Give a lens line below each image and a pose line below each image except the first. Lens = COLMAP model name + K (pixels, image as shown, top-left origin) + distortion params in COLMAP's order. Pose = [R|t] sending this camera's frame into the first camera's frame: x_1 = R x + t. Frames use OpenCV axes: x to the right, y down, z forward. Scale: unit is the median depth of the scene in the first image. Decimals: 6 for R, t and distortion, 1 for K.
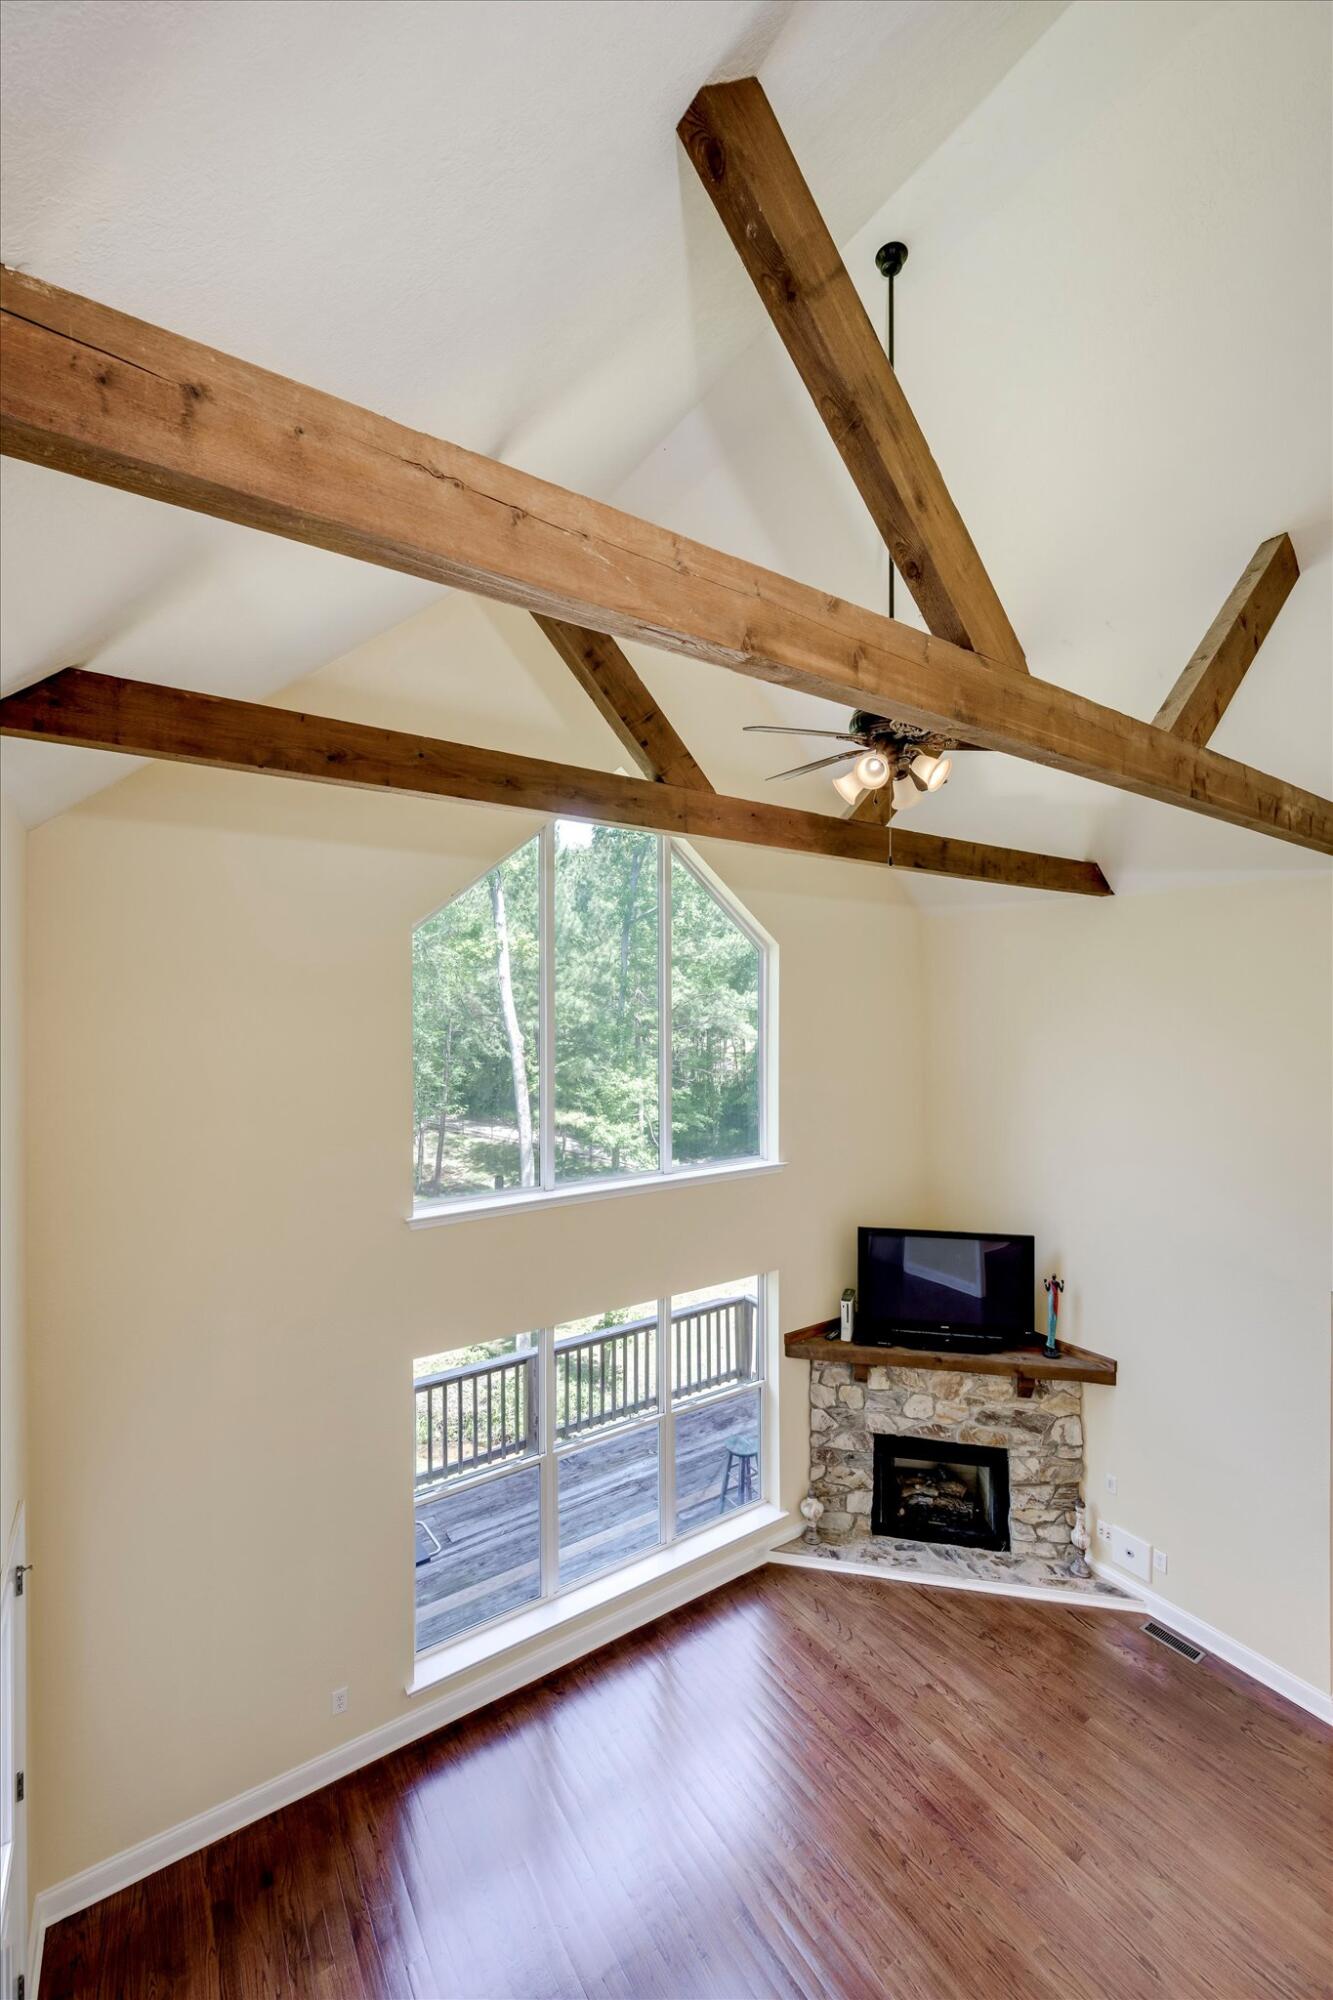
lens RADIAL K [[821.5, 0, 666.6], [0, 821.5, 1000.1], [0, 0, 1]] dist [0.005134, 0.001184]
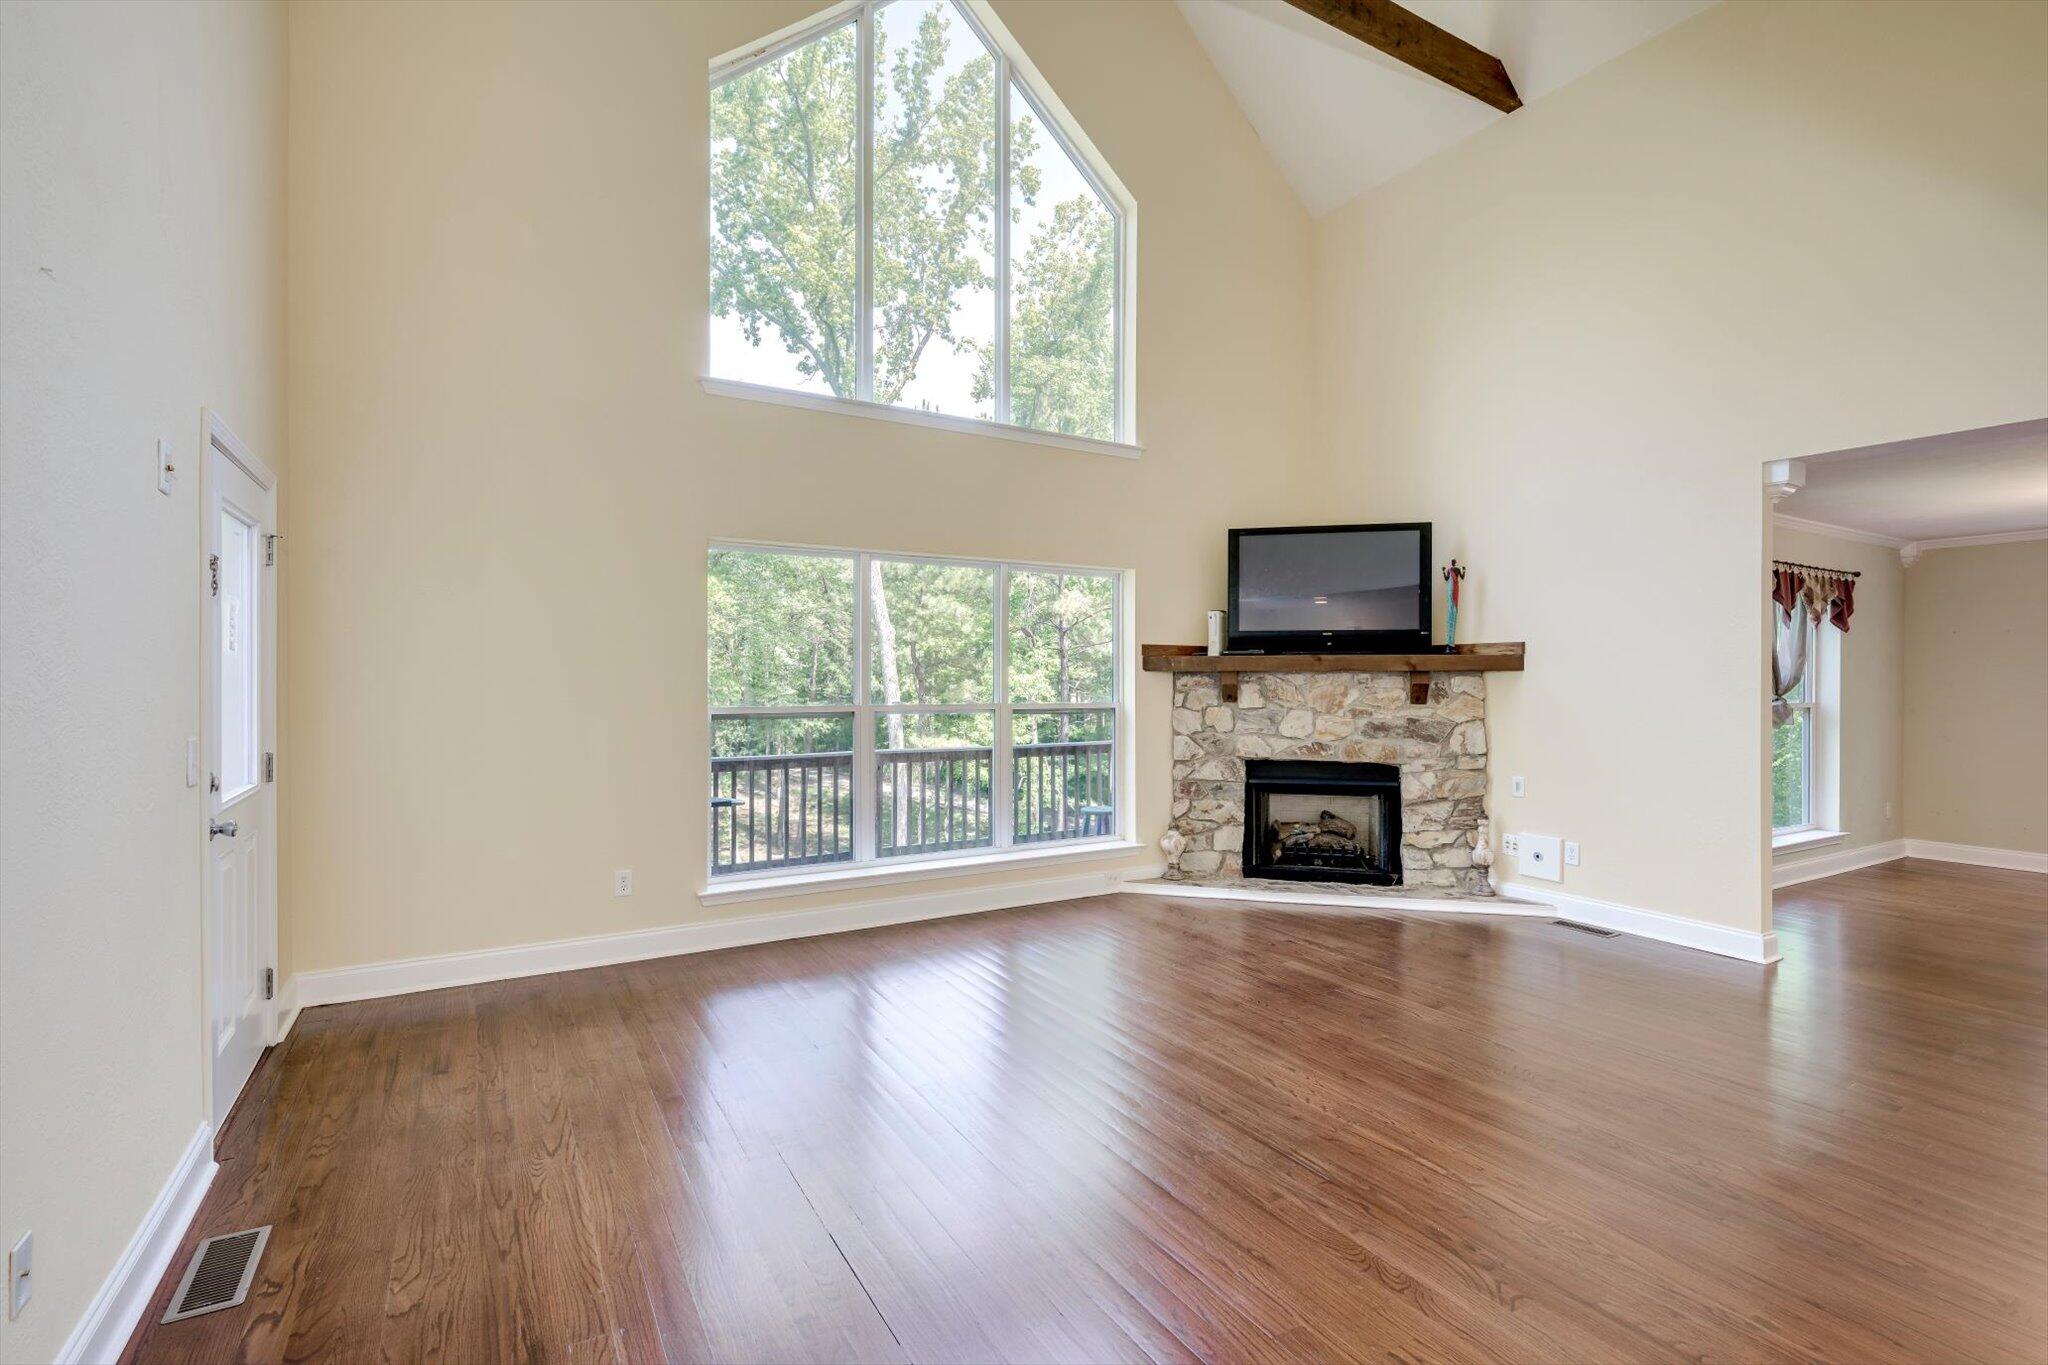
lens RADIAL K [[957.5, 0, 1026.6], [0, 957.5, 685.2], [0, 0, 1]] dist [0.008431, -0.000215]
pose [[0.998517, 0.003593, -0.054322, 0.077707], [-0.004198, 0.999930, -0.011019, 0.473023], [0.054278, 0.011231, 0.998463, -0.026525]]
